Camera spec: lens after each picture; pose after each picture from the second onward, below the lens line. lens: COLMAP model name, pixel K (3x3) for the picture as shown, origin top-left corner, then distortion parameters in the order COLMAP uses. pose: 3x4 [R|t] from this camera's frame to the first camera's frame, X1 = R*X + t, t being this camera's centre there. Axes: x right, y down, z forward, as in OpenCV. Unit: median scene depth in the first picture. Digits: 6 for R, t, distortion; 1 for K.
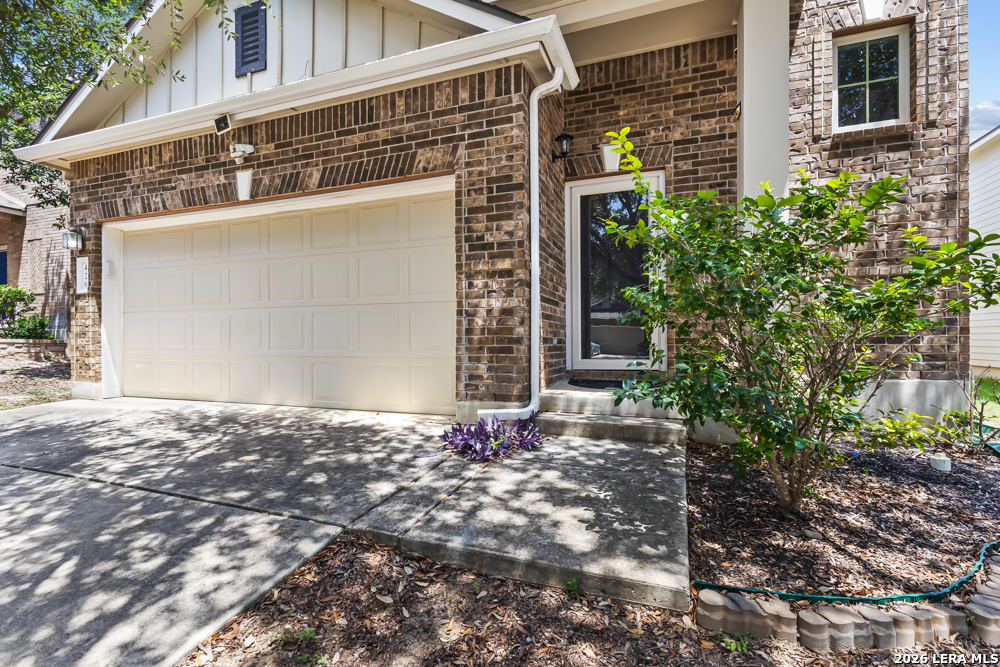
lens RADIAL K [[465.5, 0, 498.0], [0, 465.5, 333.7], [0, 0, 1]] dist [-0.000403, -0.000652]
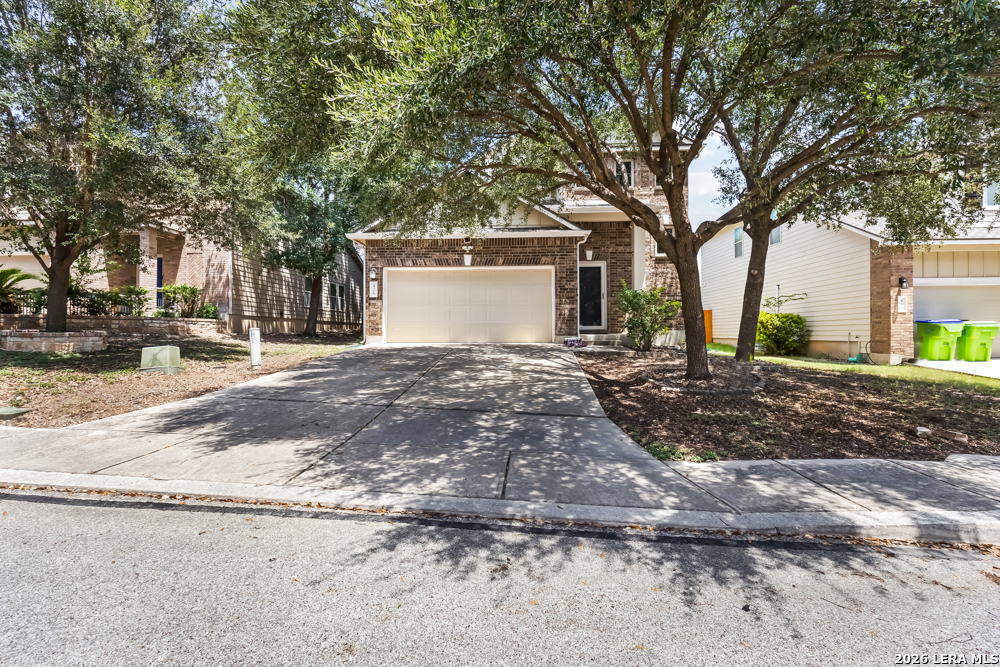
lens RADIAL K [[465.5, 0, 498.0], [0, 465.5, 333.7], [0, 0, 1]] dist [-0.000403, -0.000652]
pose [[0.957846, 0.001333, 0.287280, -1.165656], [-0.004043, 0.999953, 0.008841, 0.083793], [-0.287255, -0.009630, 0.957806, -1.653673]]
